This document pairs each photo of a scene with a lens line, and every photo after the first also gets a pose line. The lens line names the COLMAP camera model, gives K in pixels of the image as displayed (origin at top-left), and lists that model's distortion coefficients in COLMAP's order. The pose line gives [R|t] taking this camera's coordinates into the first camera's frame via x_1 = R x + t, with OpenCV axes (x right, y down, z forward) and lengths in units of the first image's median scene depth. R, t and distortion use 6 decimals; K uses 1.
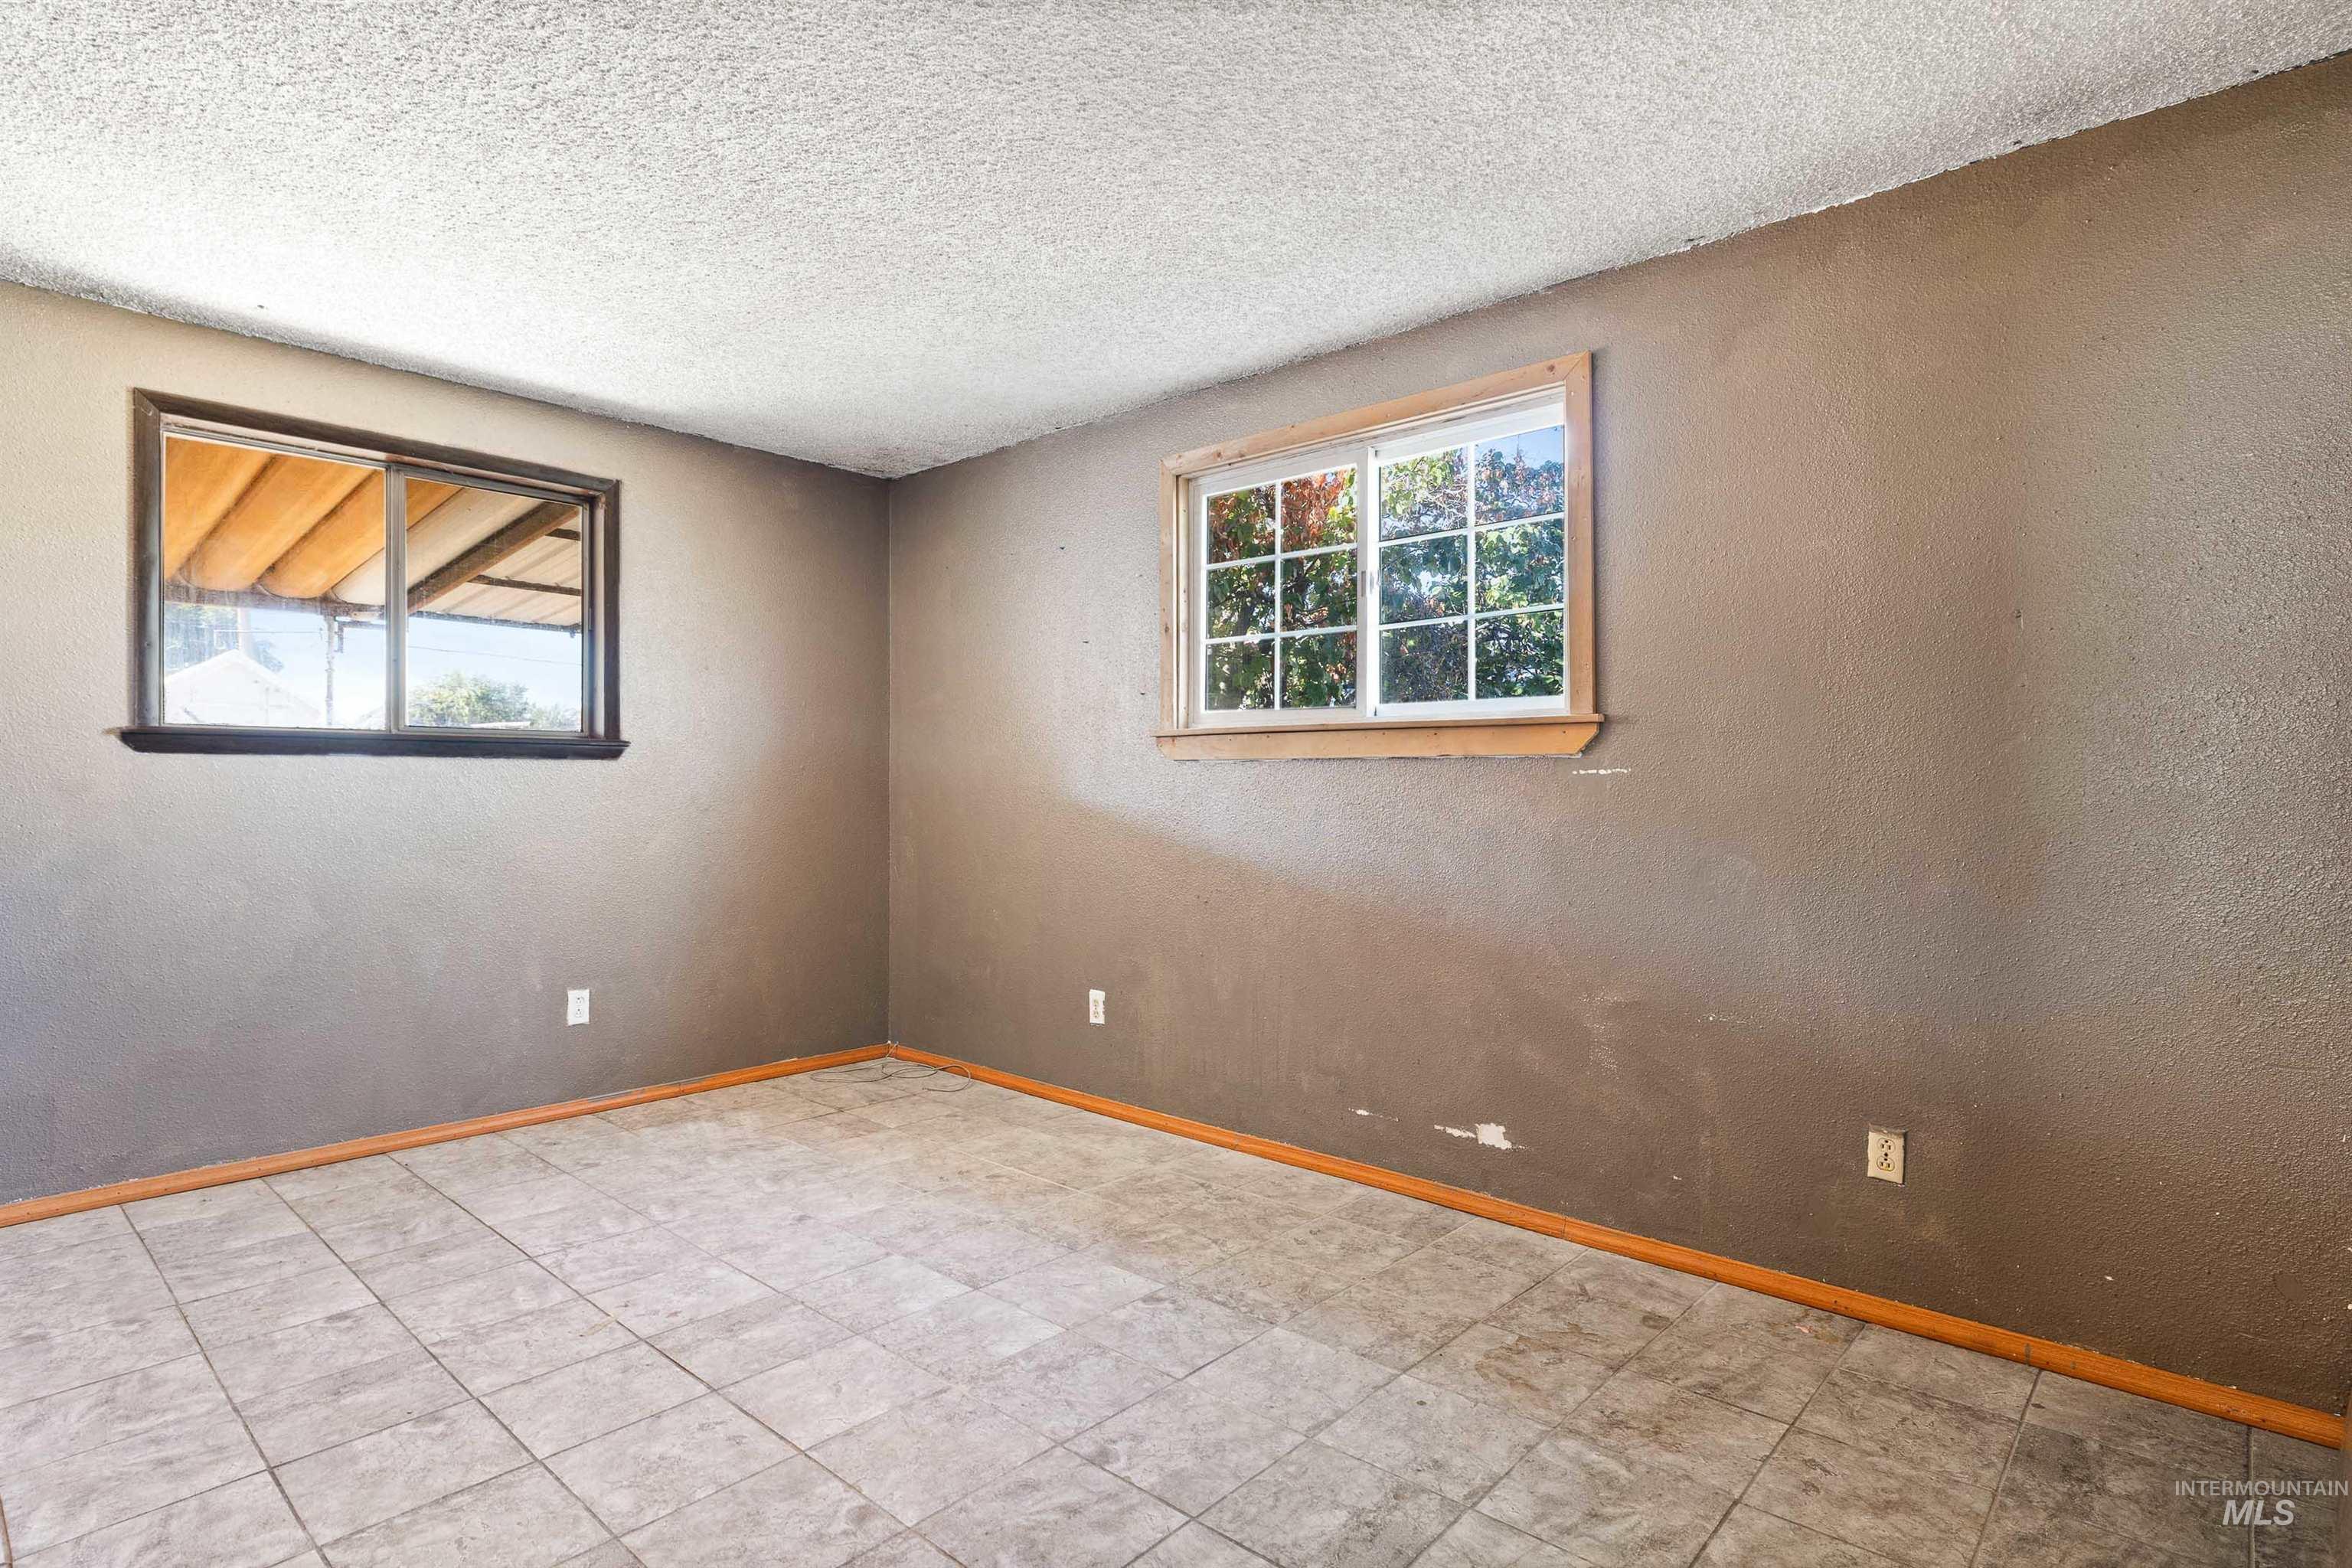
lens RADIAL K [[1185.0, 0, 1174.4], [0, 1185.0, 782.3], [0, 0, 1]] dist [0.001311, 0.000417]
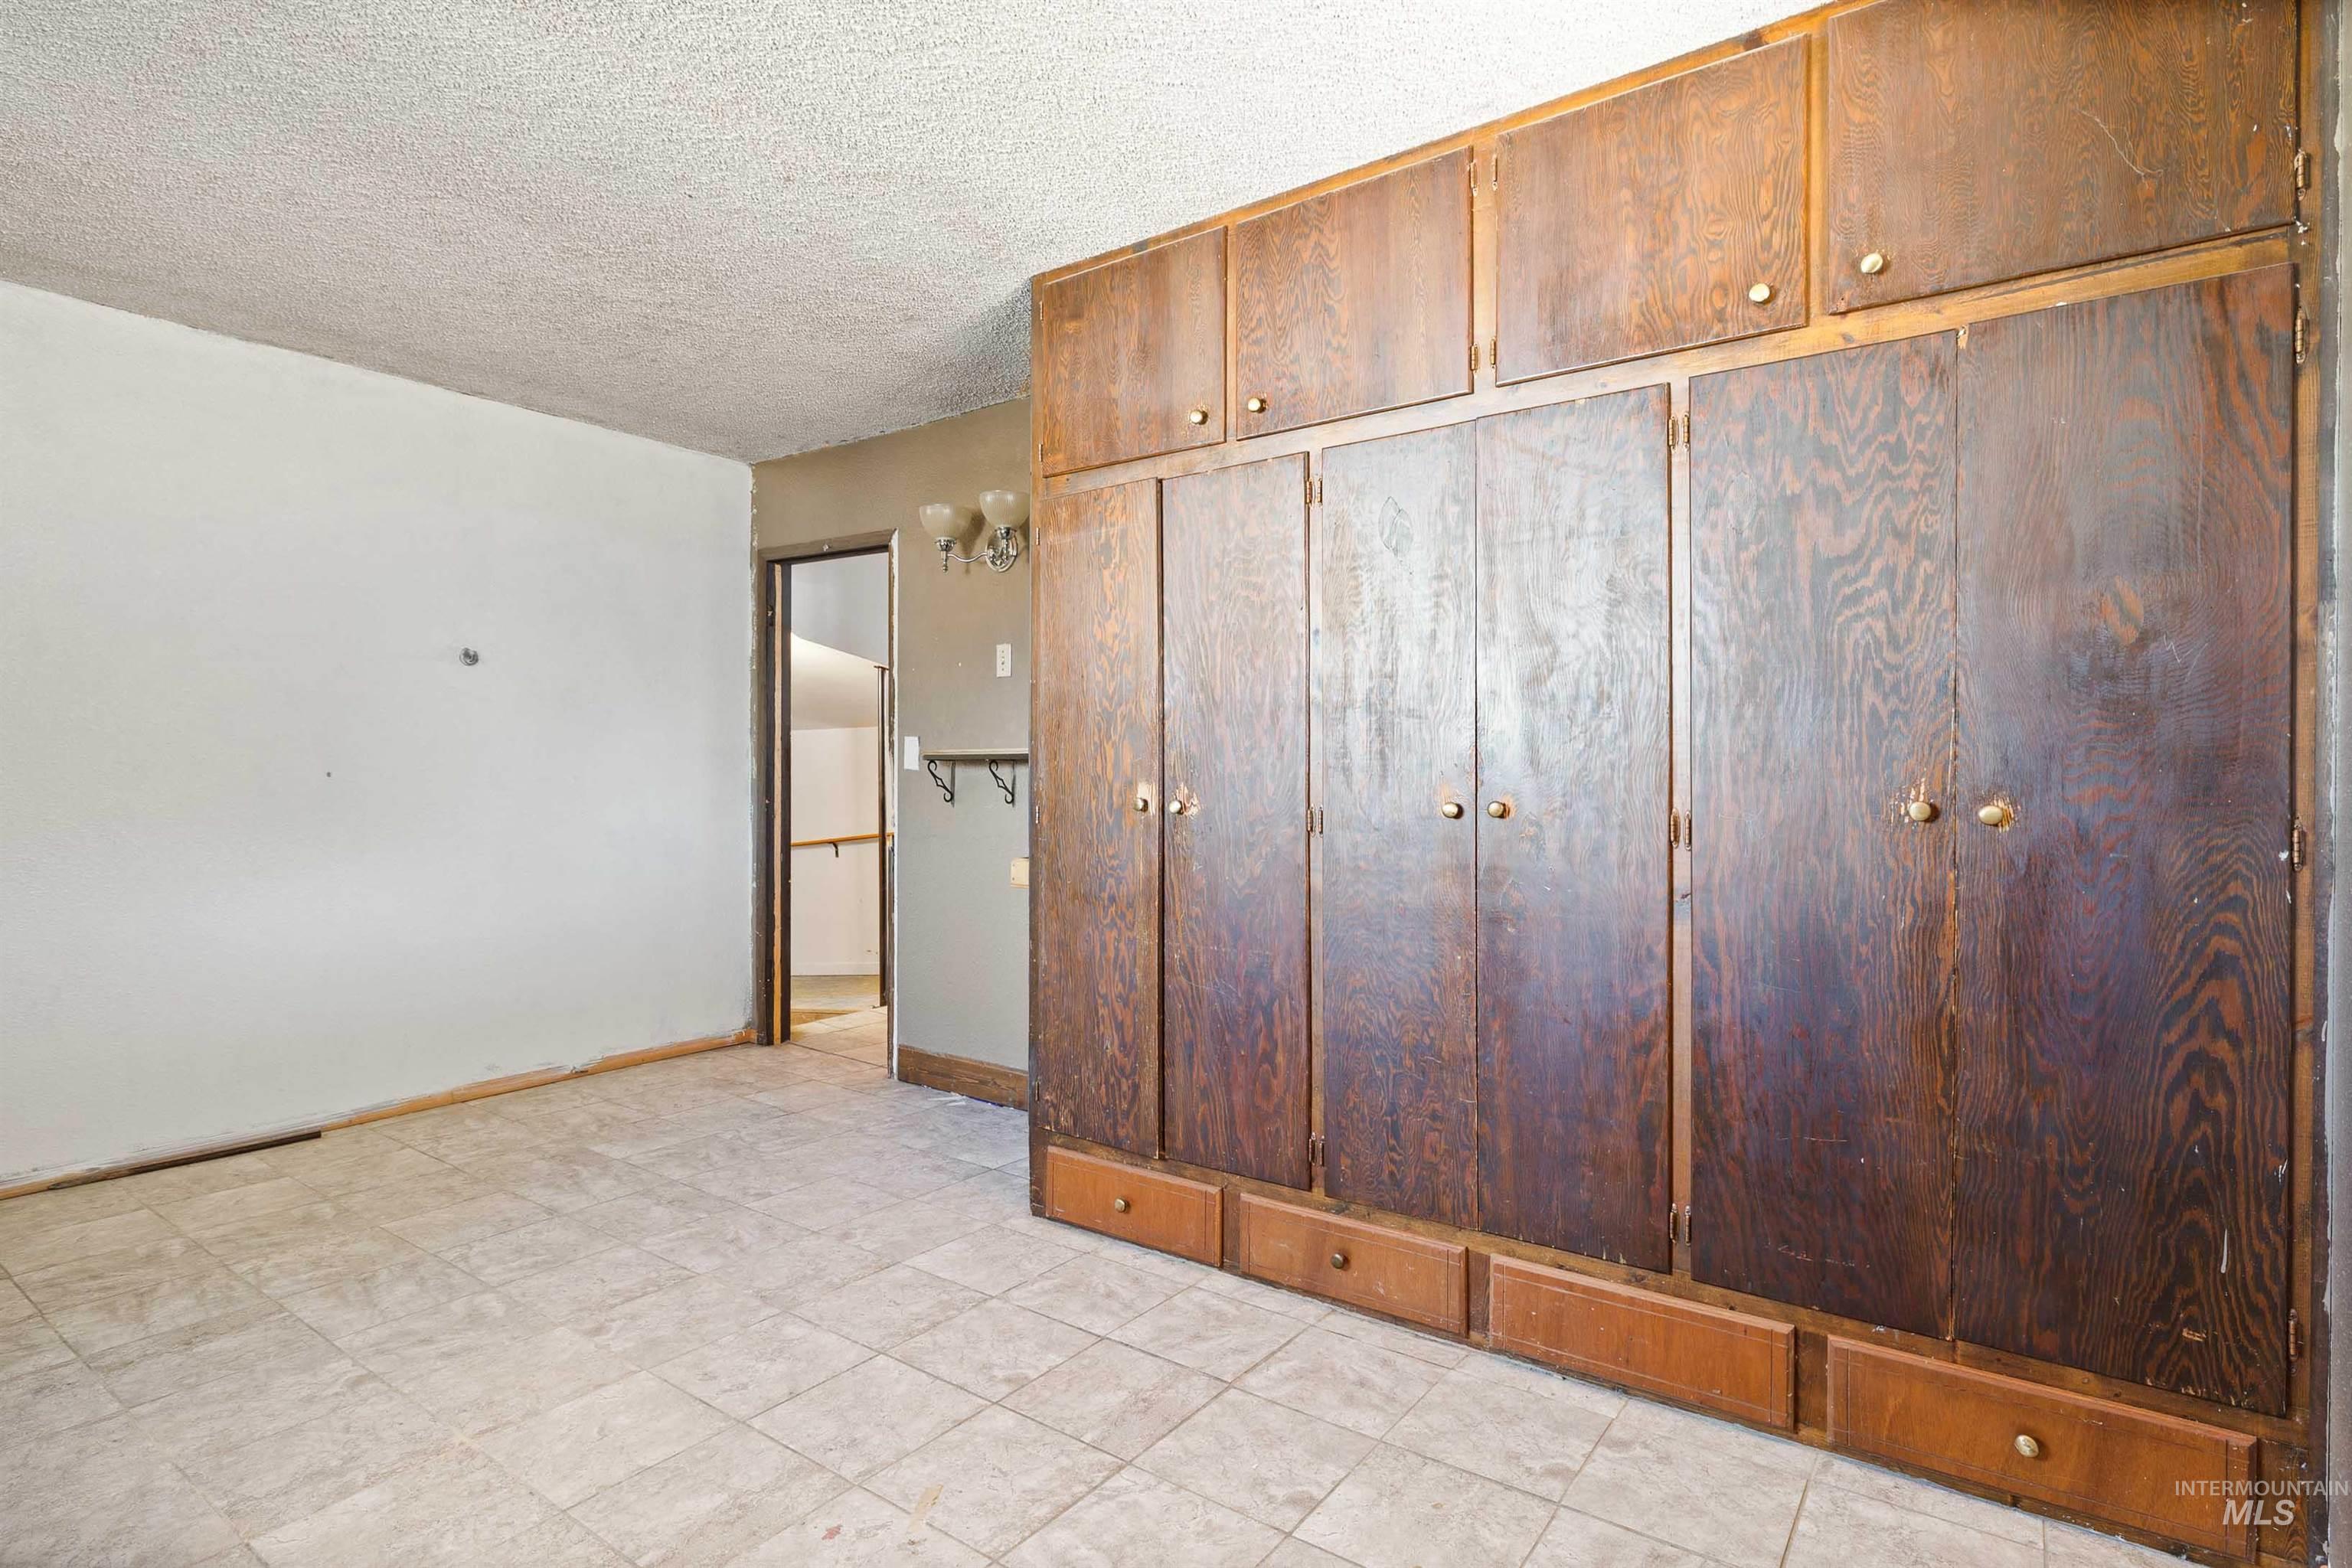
lens RADIAL K [[1185.0, 0, 1177.7], [0, 1185.0, 781.7], [0, 0, 1]] dist [0.001311, 0.000417]
pose [[-0.994234, 0.000230, -0.107234, -0.649778], [0.000009, 0.999998, 0.002060, 0.008911], [0.107235, 0.002047, -0.994232, 2.026654]]
